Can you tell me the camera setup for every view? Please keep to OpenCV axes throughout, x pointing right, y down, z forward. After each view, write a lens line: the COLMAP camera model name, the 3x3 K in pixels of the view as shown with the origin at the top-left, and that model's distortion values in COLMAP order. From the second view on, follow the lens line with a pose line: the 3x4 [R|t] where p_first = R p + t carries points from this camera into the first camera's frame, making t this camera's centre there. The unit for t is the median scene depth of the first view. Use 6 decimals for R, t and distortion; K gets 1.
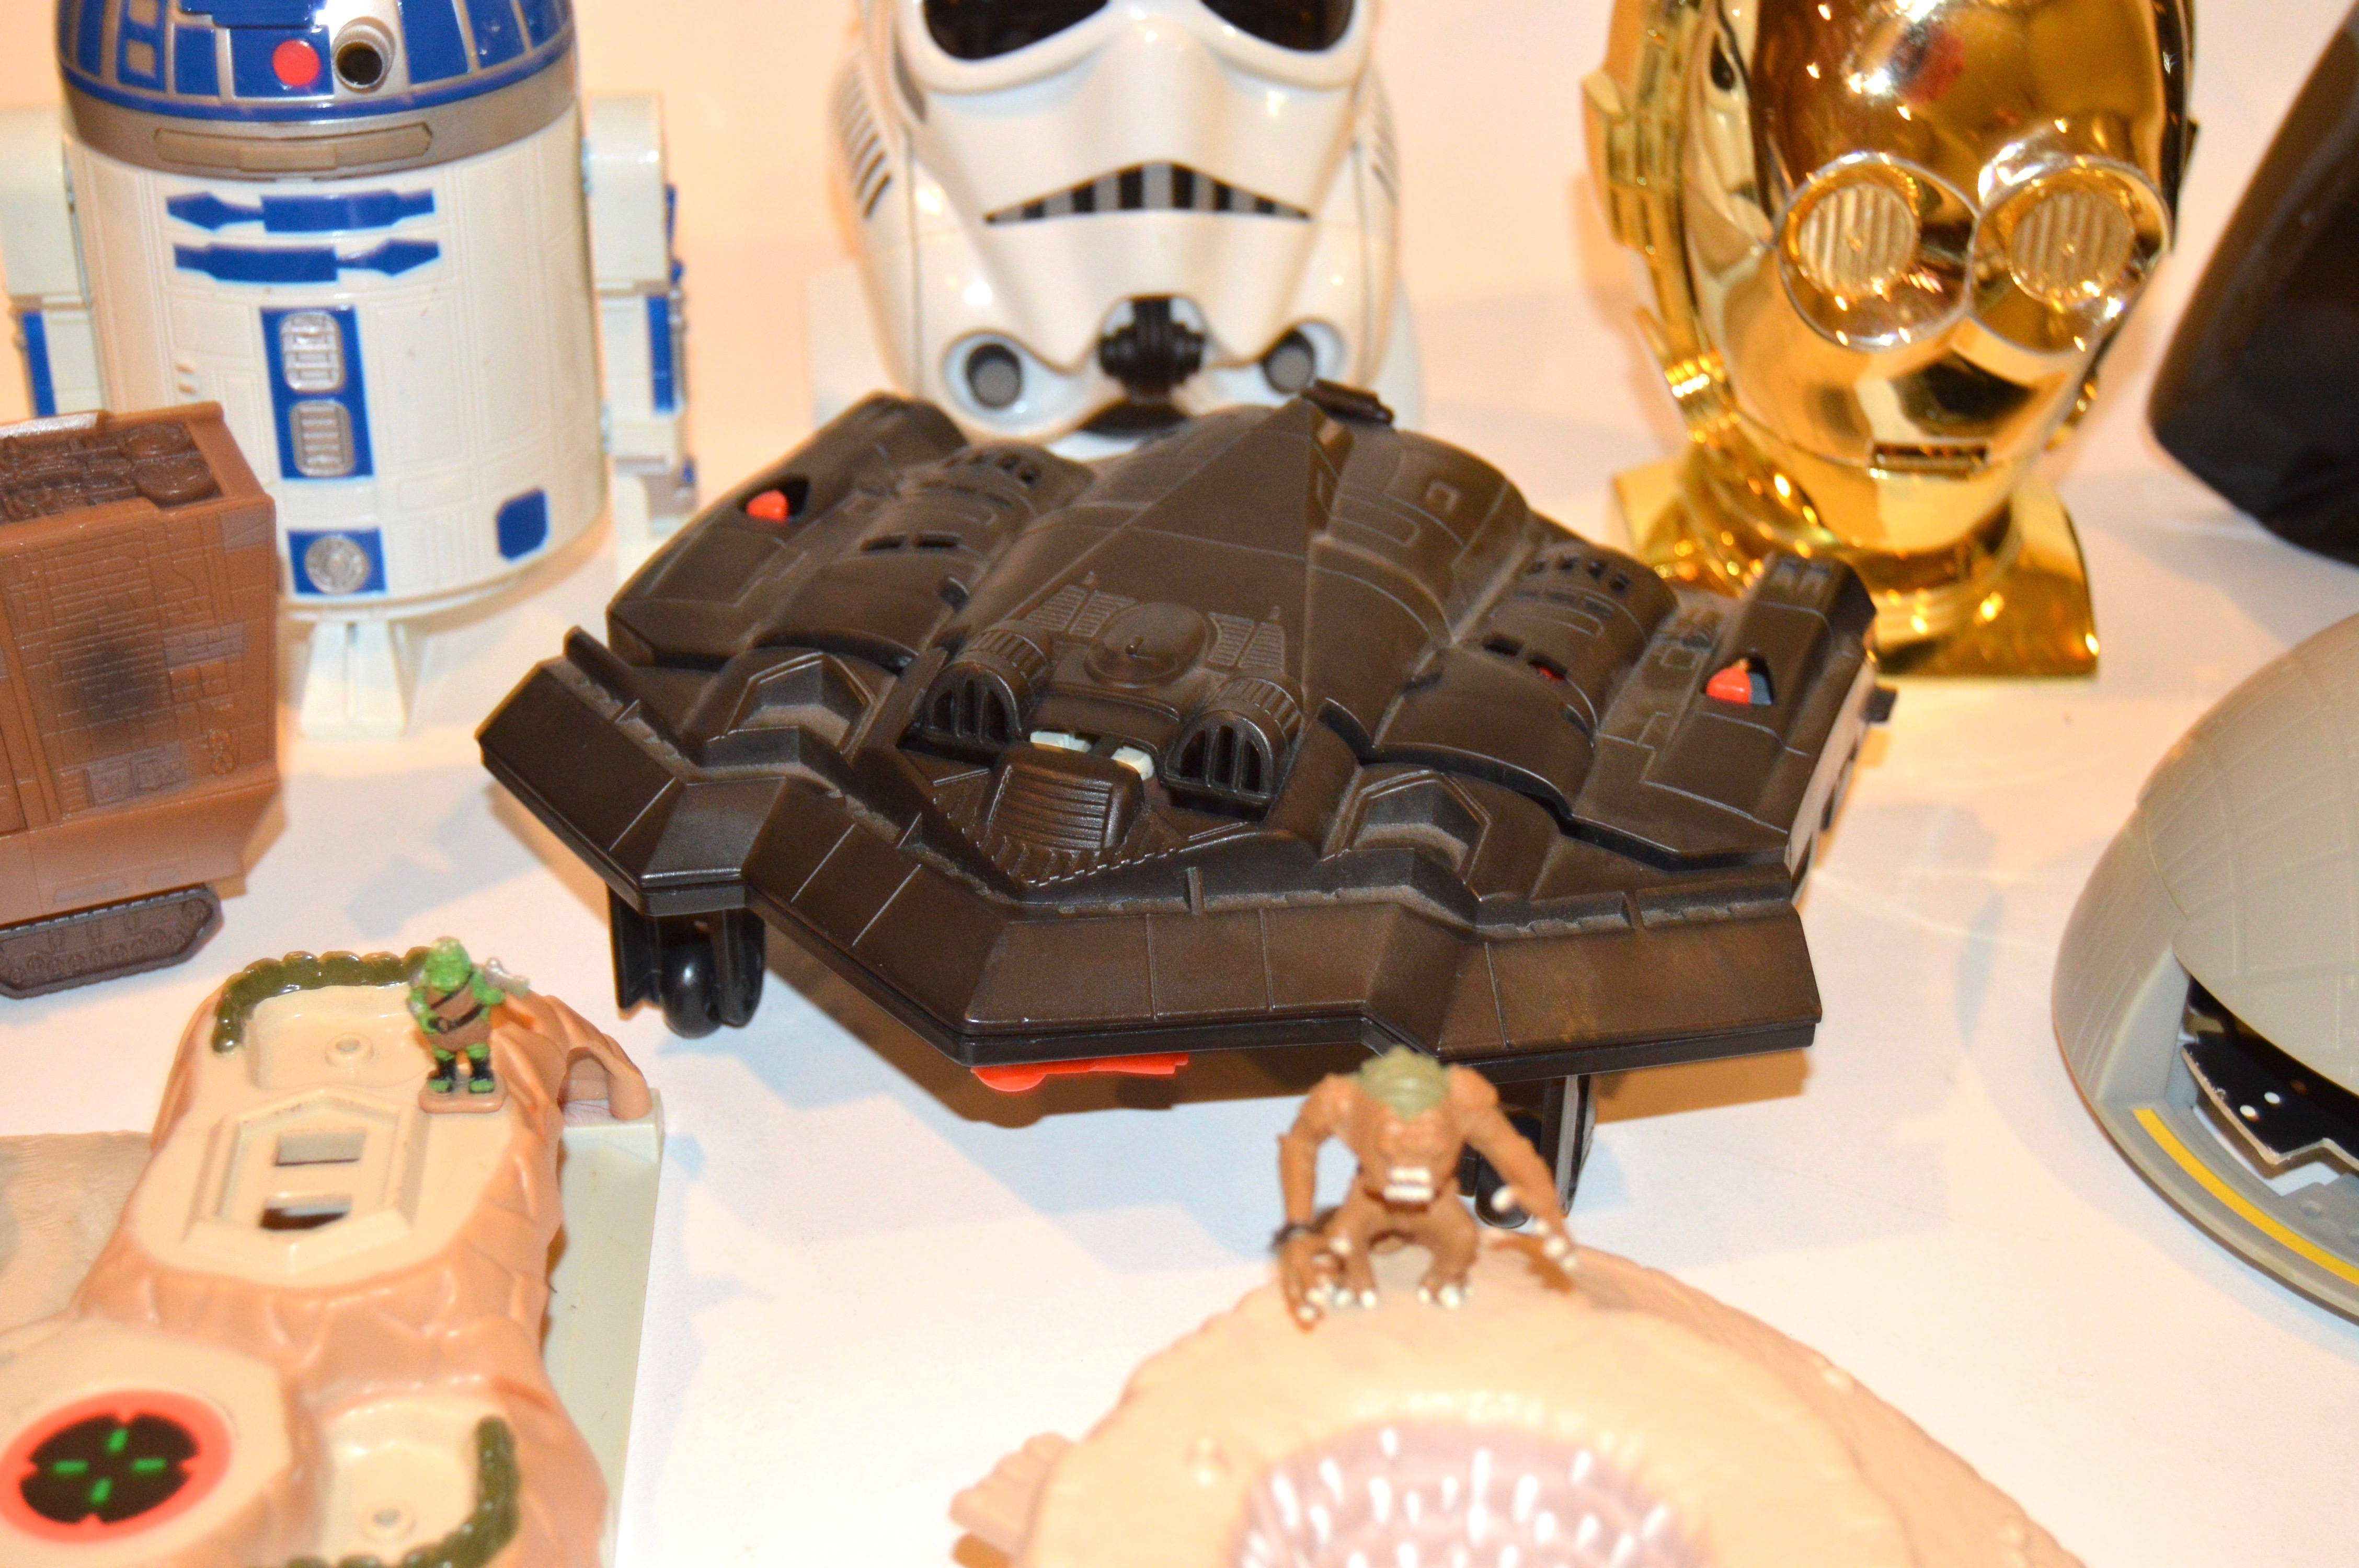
lens RADIAL K [[3298.4, 0, 1179.0], [0, 3298.4, 808.9], [0, 0, 1]] dist [-0.067871, 0.000000]
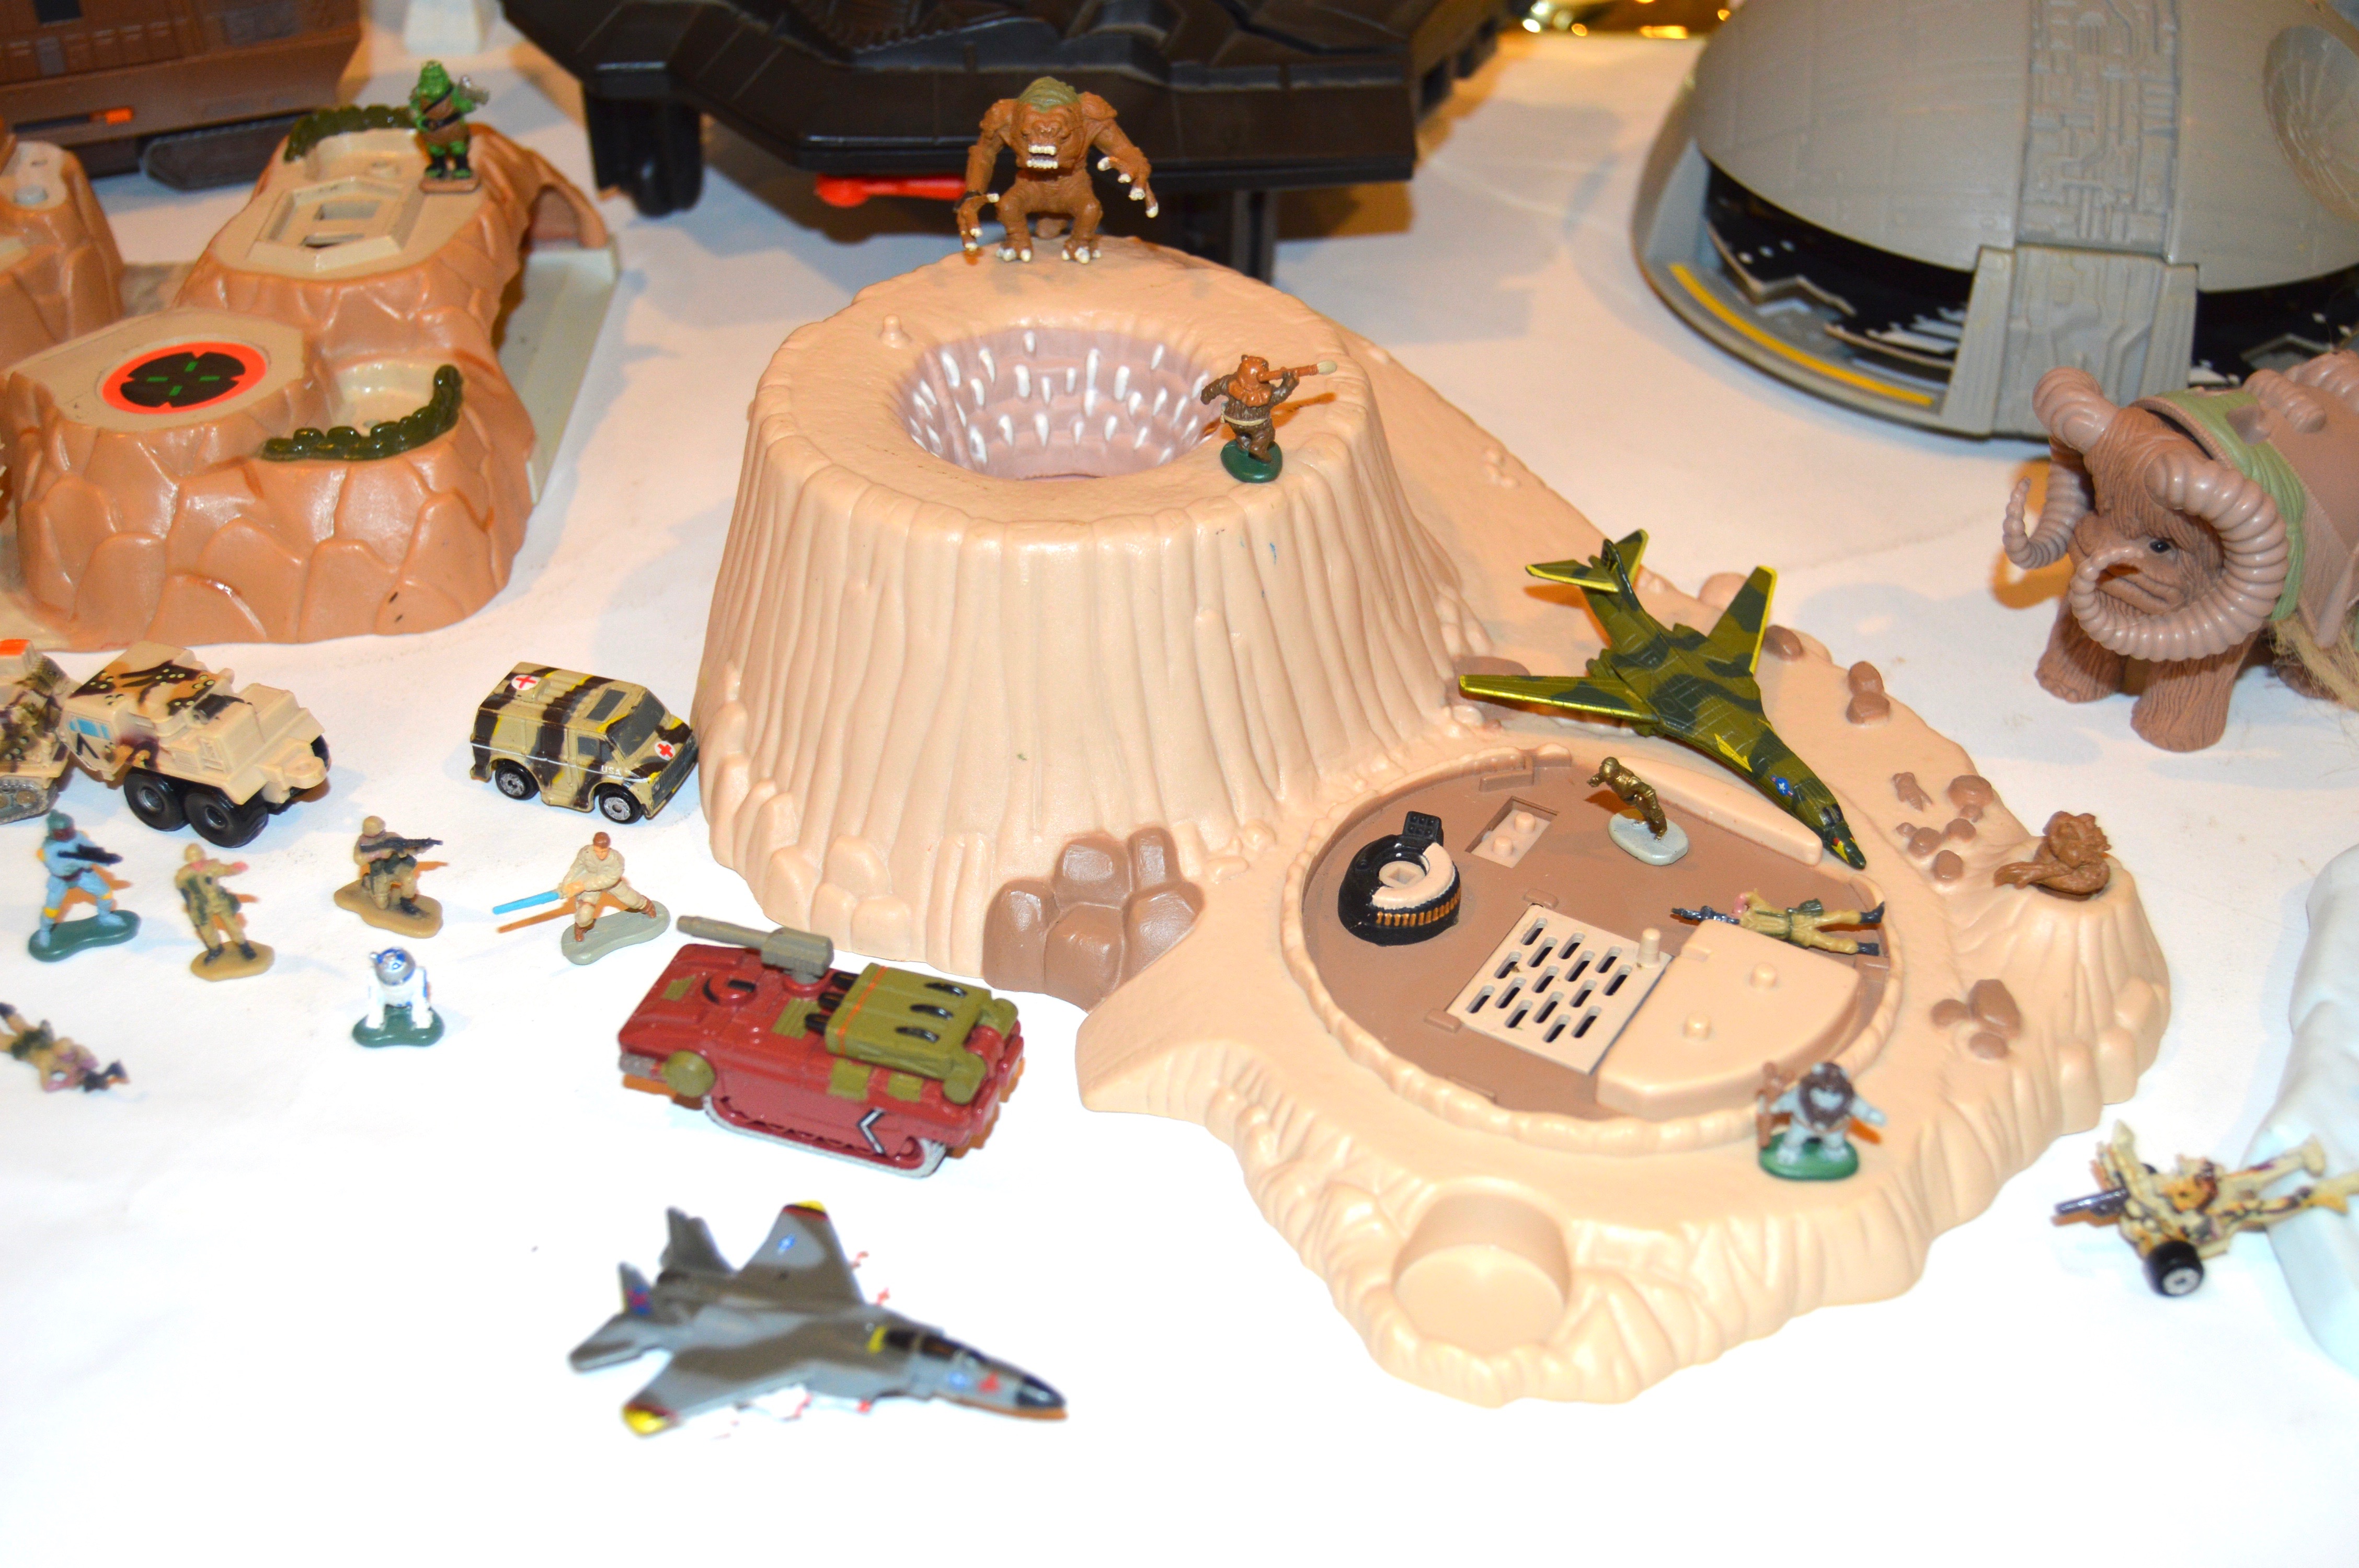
lens RADIAL K [[2577.8, 0, 1198.1], [0, 2577.8, 826.9], [0, 0, 1]] dist [-0.064591, 0.000000]
pose [[0.998991, 0.022106, -0.039105, 0.161850], [-0.016989, 0.991803, 0.126641, 0.224501], [0.041584, -0.125849, 0.991178, -0.130760]]
